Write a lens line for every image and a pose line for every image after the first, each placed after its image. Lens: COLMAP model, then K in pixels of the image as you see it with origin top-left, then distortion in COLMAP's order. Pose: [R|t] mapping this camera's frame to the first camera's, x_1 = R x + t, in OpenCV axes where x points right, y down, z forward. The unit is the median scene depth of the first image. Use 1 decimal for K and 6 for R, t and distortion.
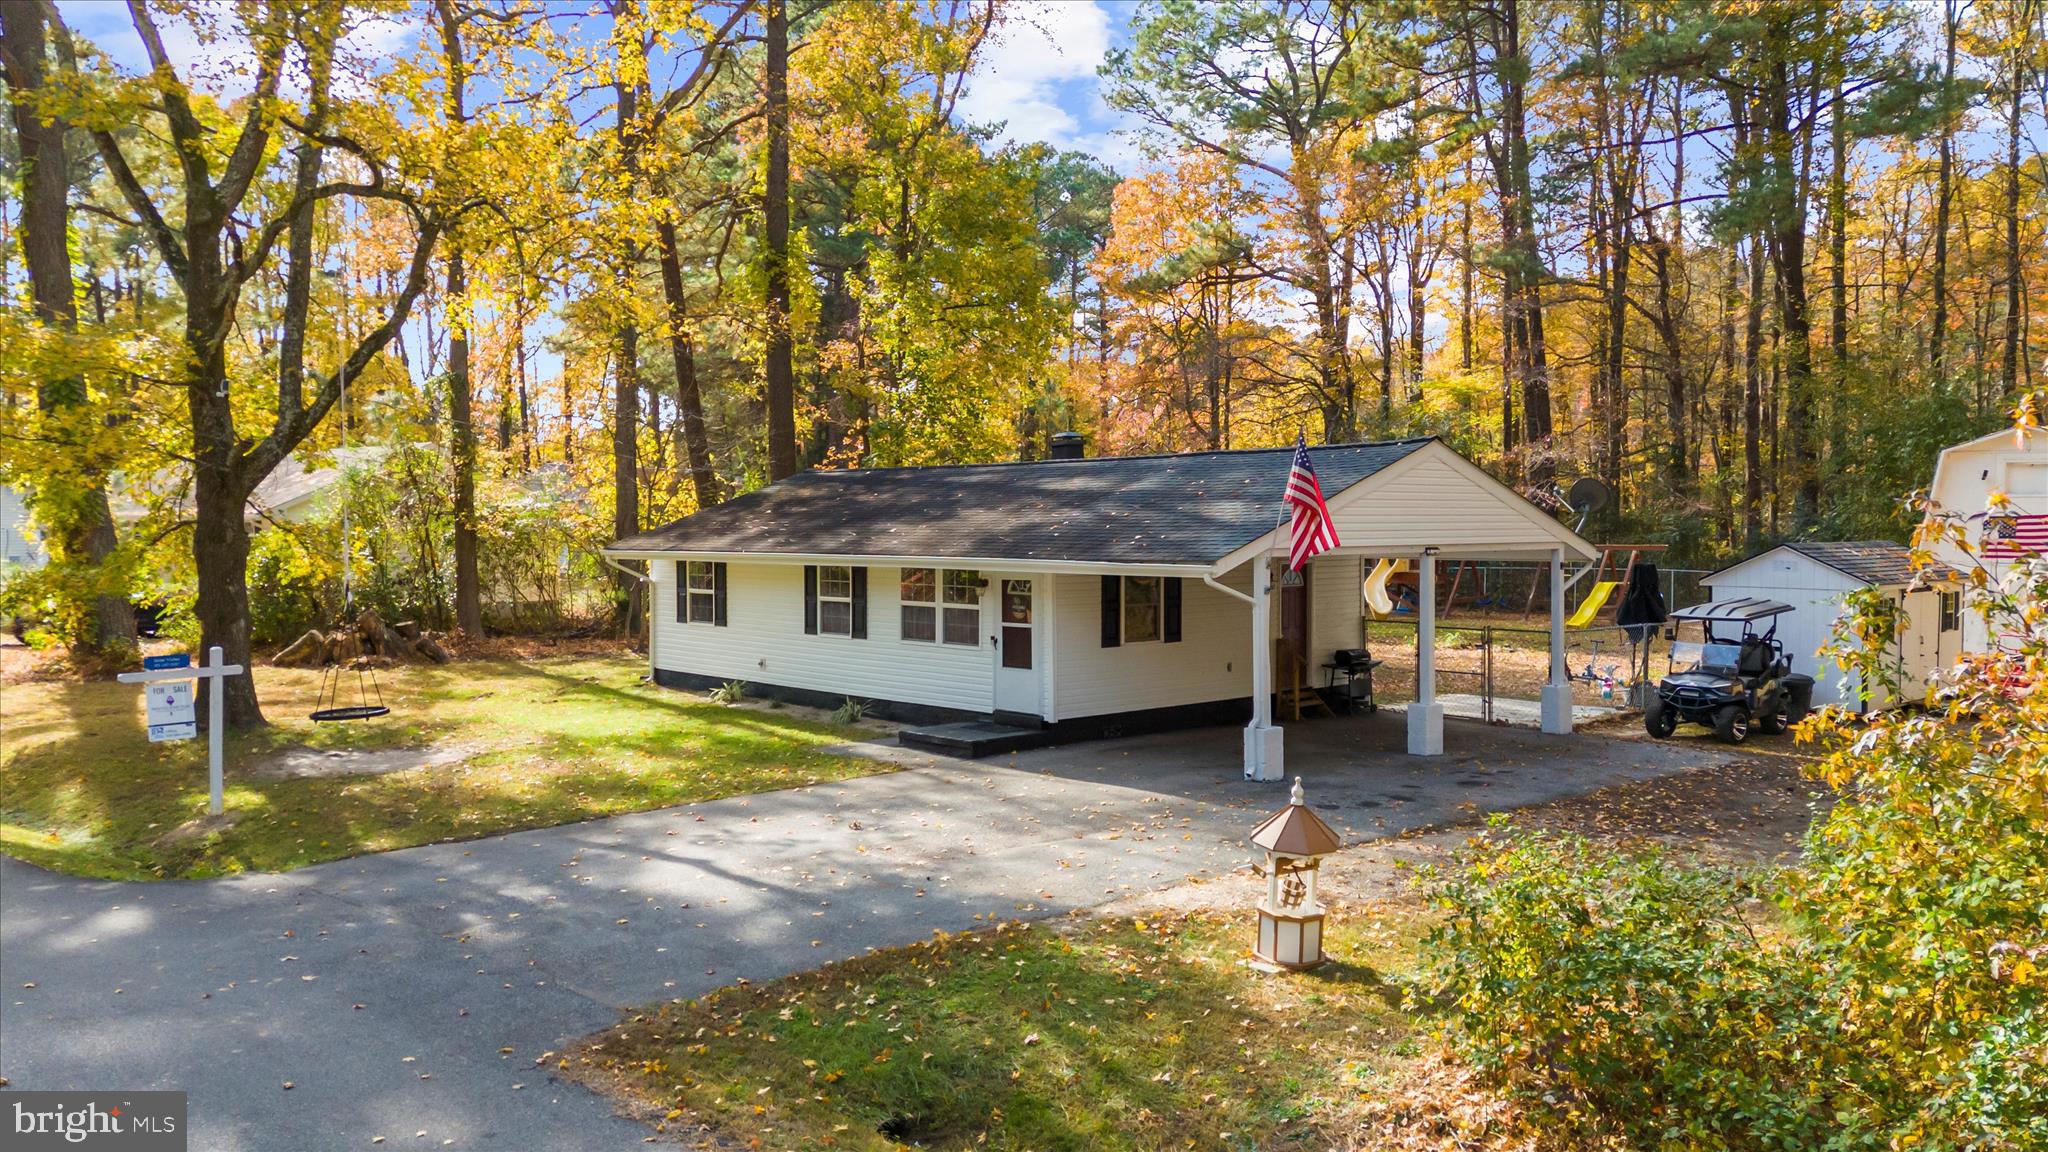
lens RADIAL K [[1394.3, 0, 1024.0], [0, 1394.3, 576.0], [0, 0, 1]] dist [0.101799, -0.174615]
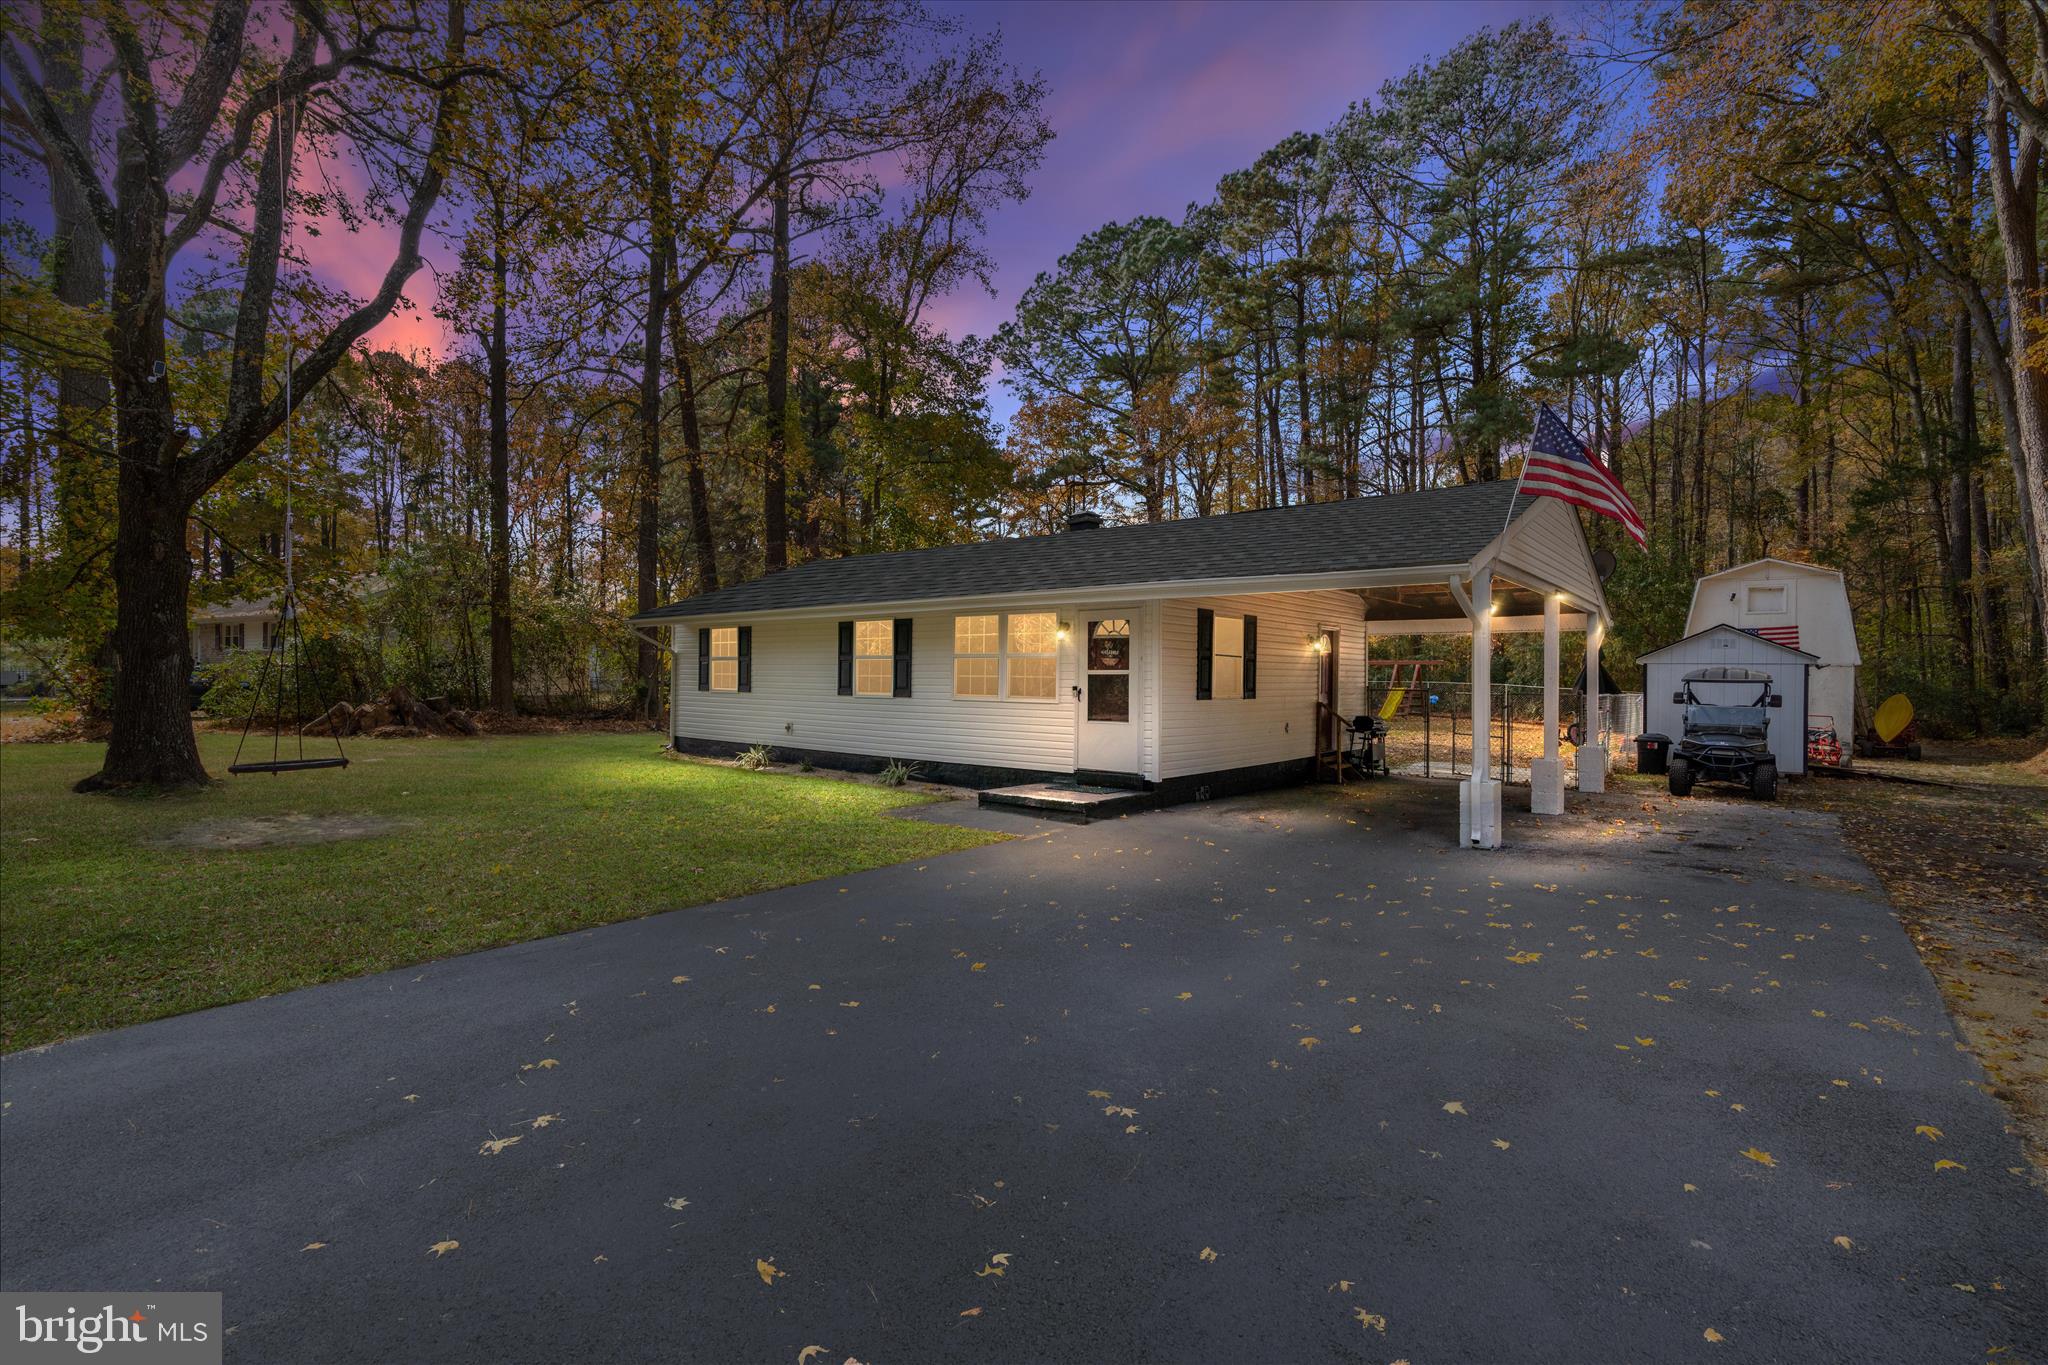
lens RADIAL K [[871.2, 0, 1003.7], [0, 871.2, 674.5], [0, 0, 1]] dist [-0.014271, 0.000168]
pose [[0.992818, 0.014457, 0.118760, -0.090903], [-0.009844, 0.999177, -0.039338, 0.039305], [-0.119231, 0.037887, 0.992143, 0.305897]]
